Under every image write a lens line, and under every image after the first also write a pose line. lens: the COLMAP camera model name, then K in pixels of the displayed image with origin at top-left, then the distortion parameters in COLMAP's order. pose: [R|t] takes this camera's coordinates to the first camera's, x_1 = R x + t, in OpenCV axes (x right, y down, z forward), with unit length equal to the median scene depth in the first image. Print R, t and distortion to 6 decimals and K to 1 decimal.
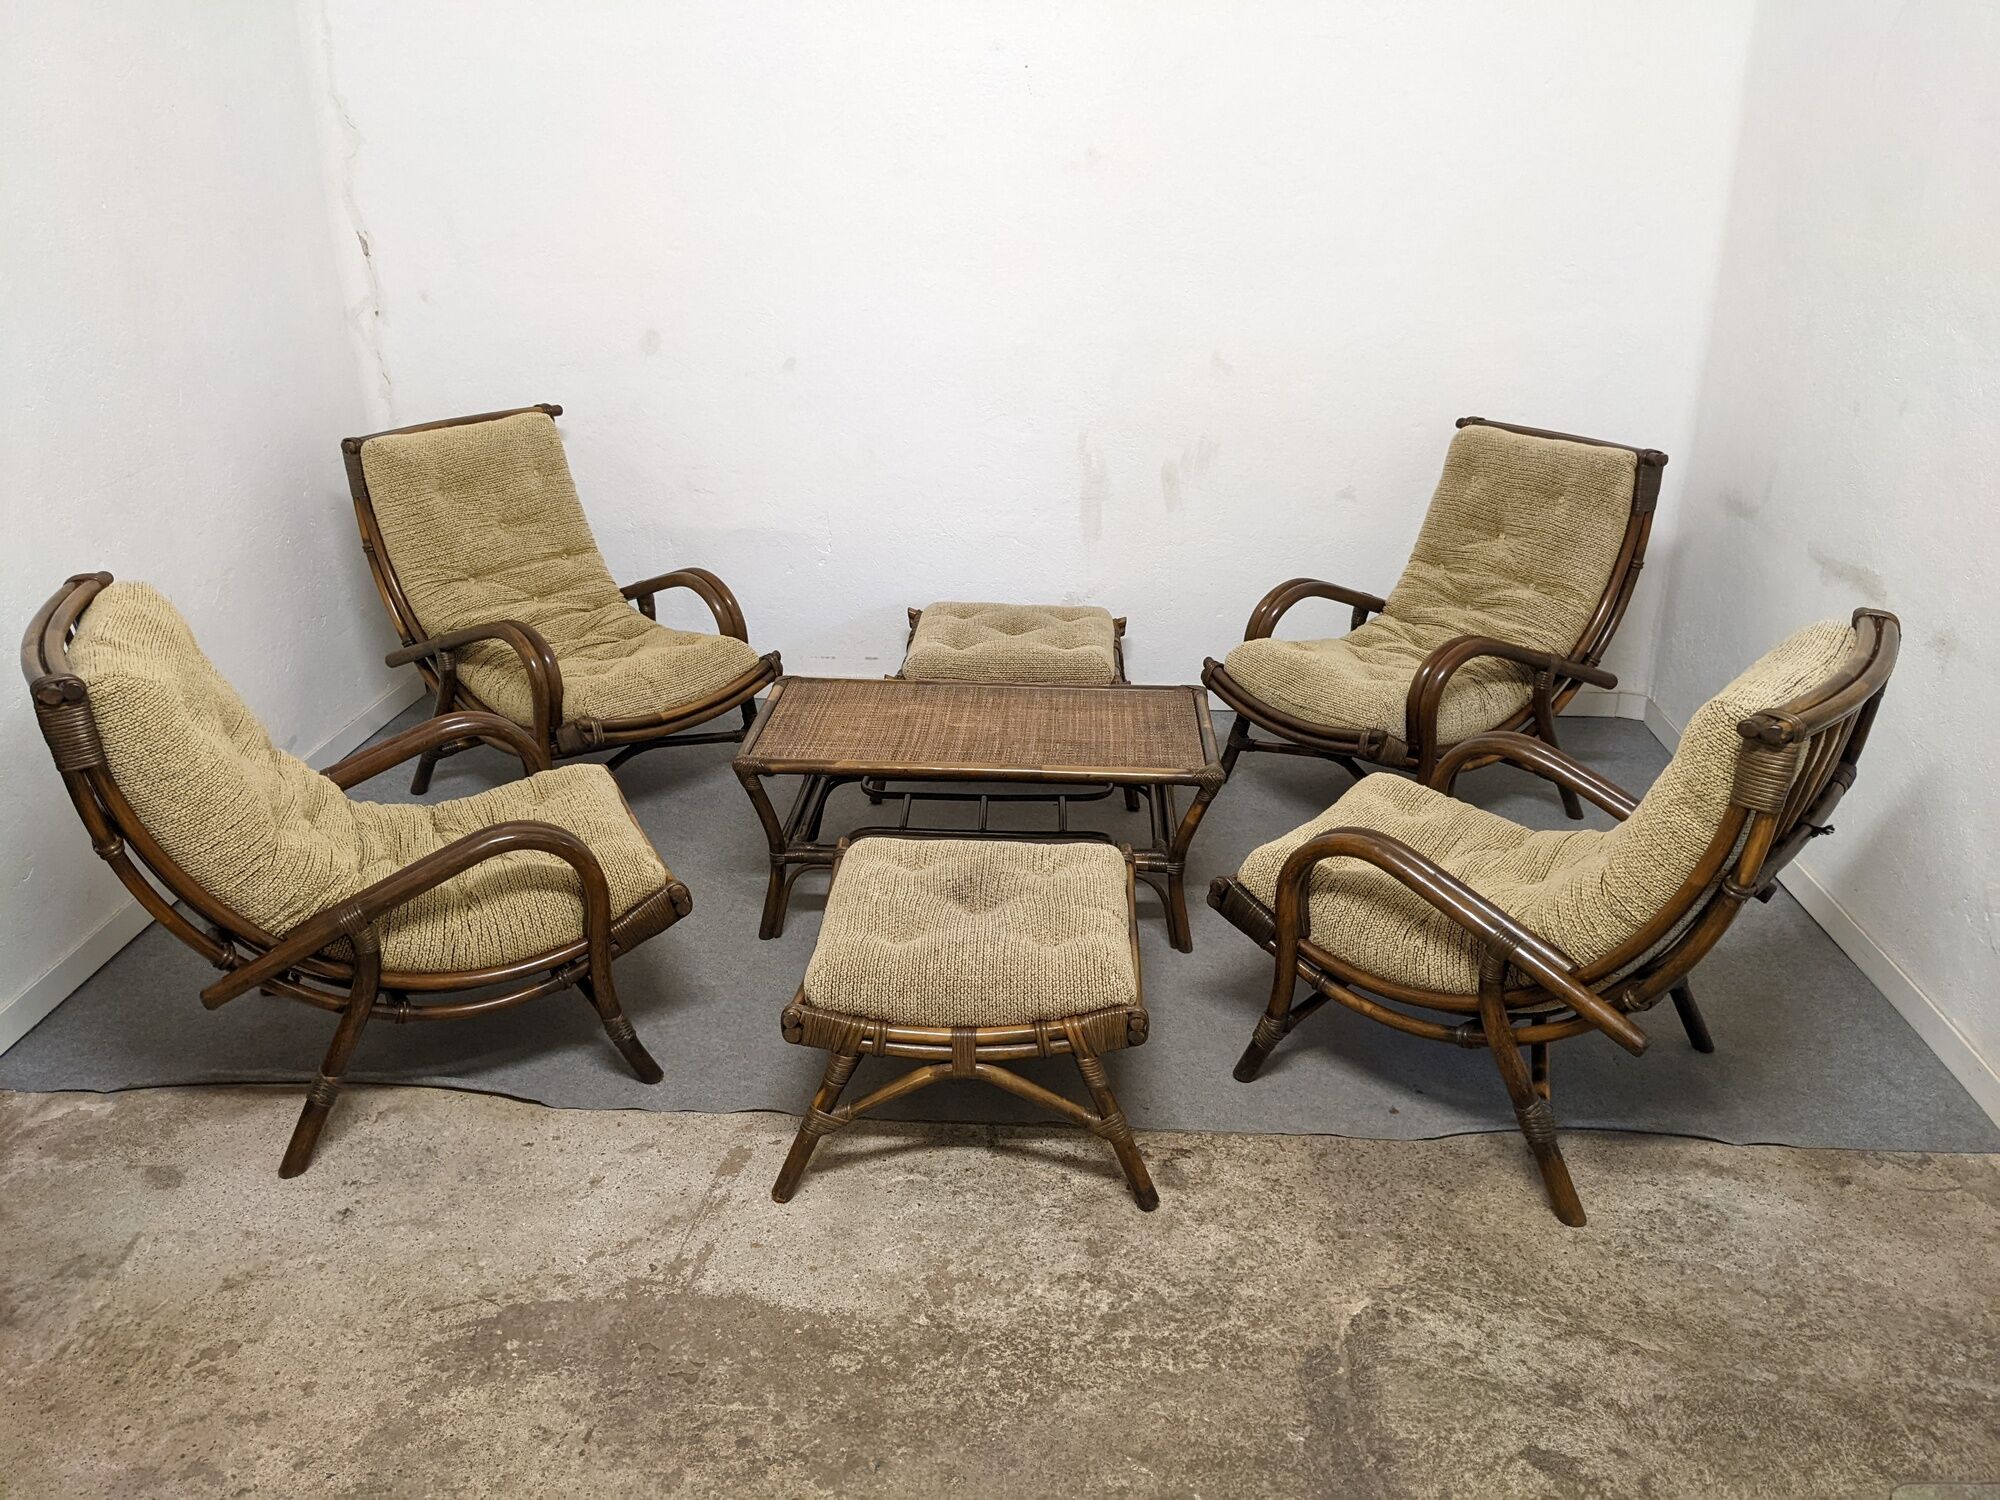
lens RADIAL K [[1573.9, 0, 993.6], [0, 1573.9, 800.4], [0, 0, 1]] dist [0.039825, -0.073103]
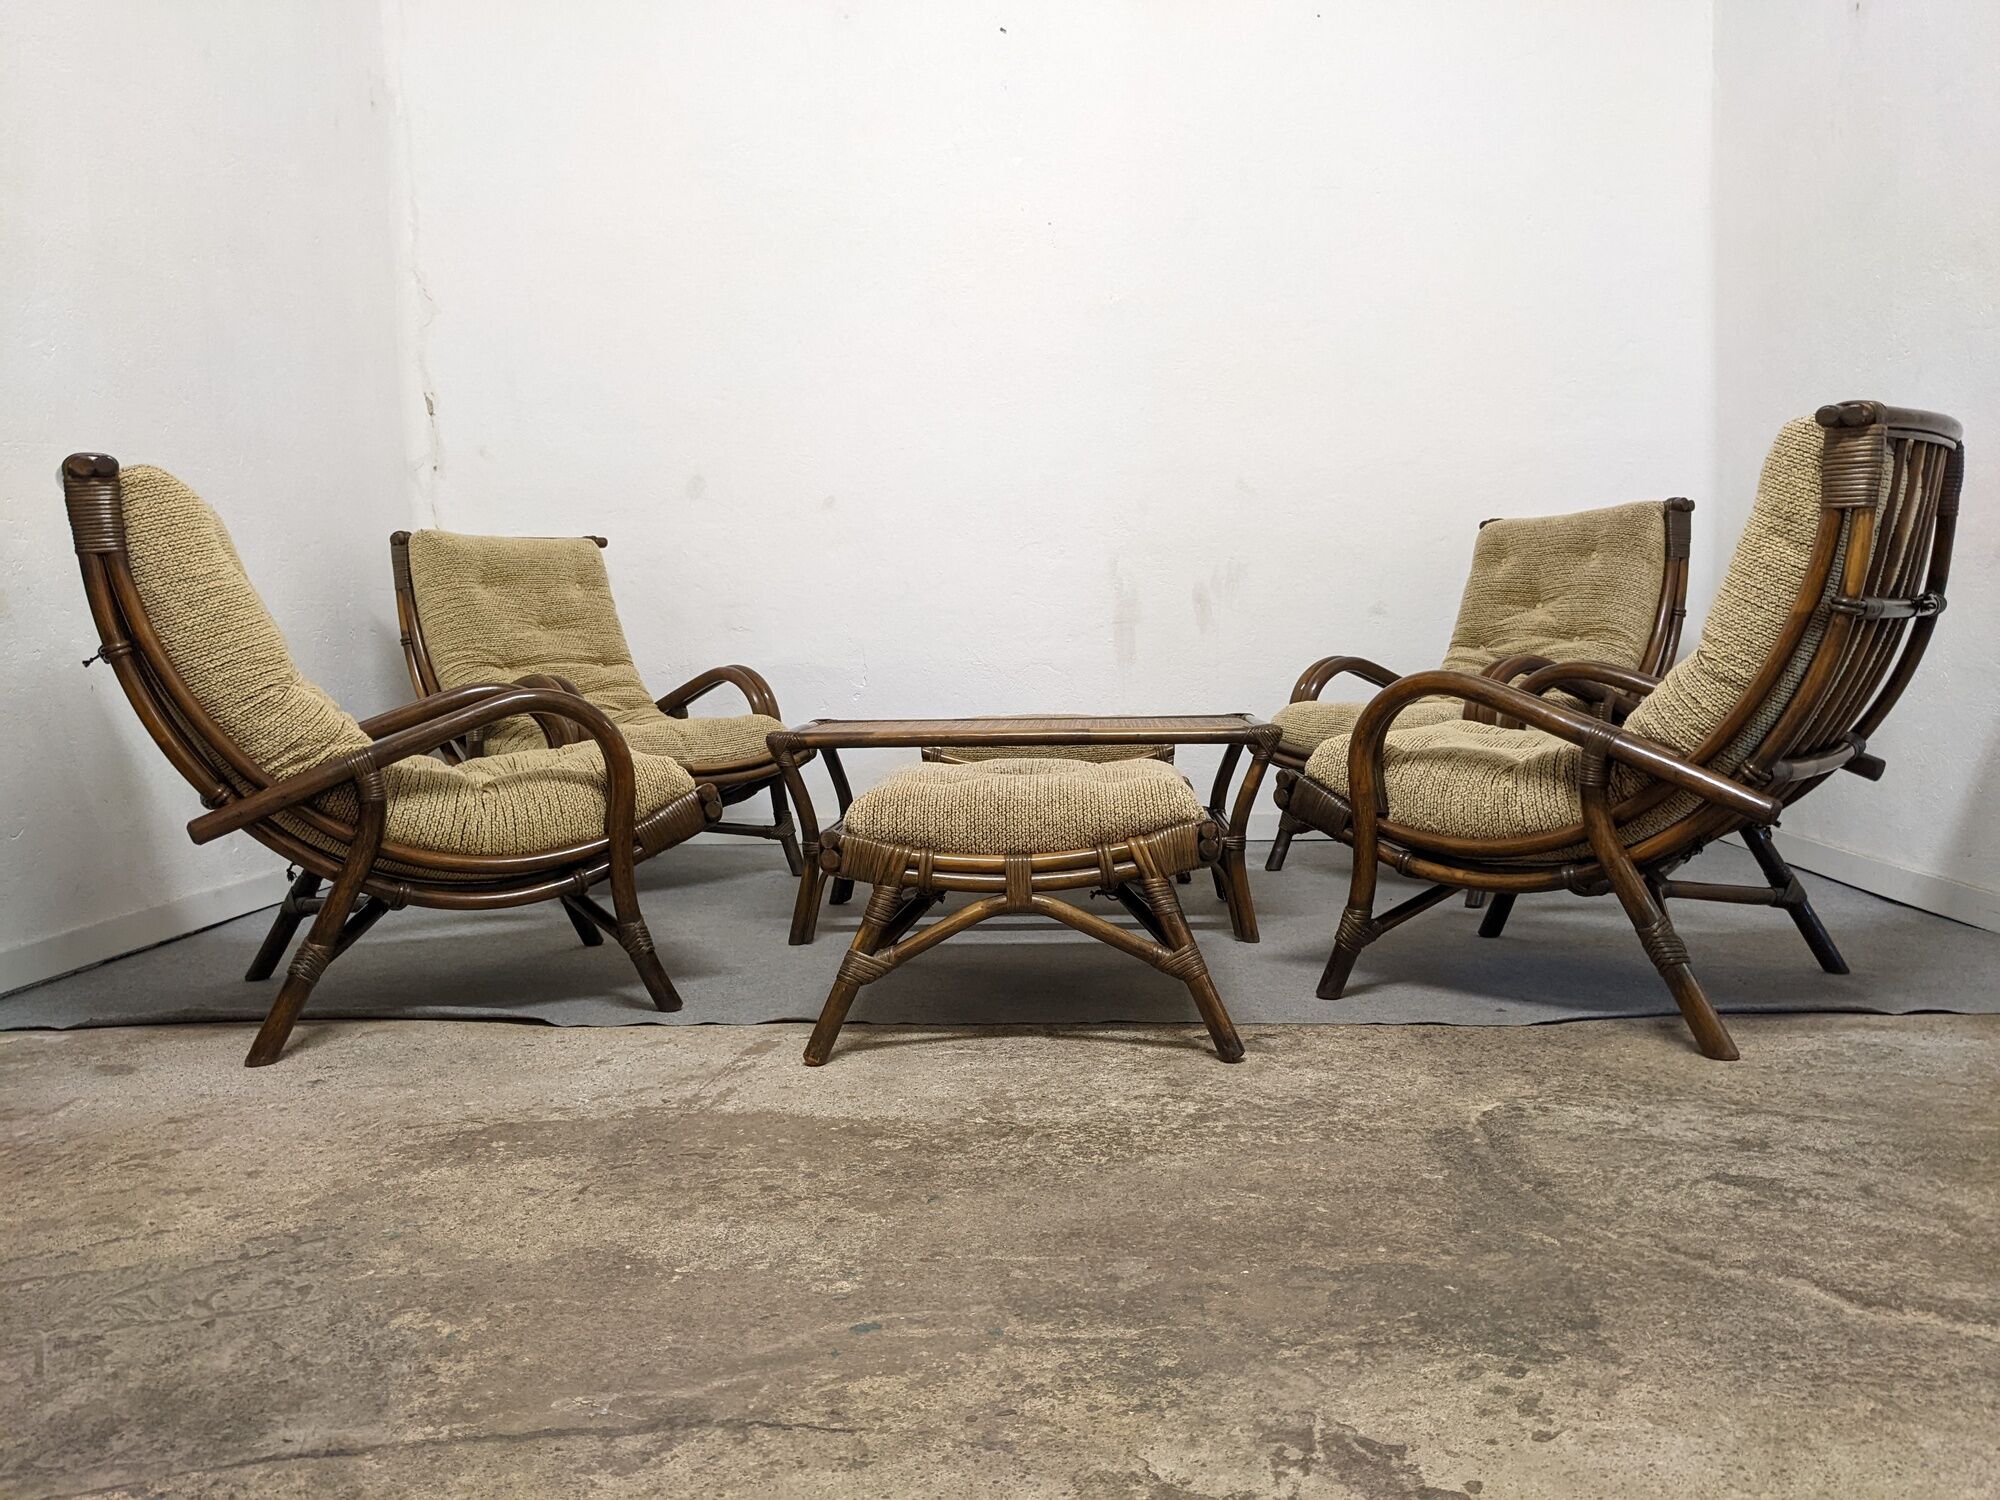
lens RADIAL K [[1588.2, 0, 1001.9], [0, 1588.2, 751.6], [0, 0, 1]] dist [0.043464, -0.074317]
pose [[0.999770, -0.020325, -0.006785, -0.021674], [0.017187, 0.949745, -0.312553, 0.388277], [0.012796, 0.312365, 0.949876, 0.113165]]
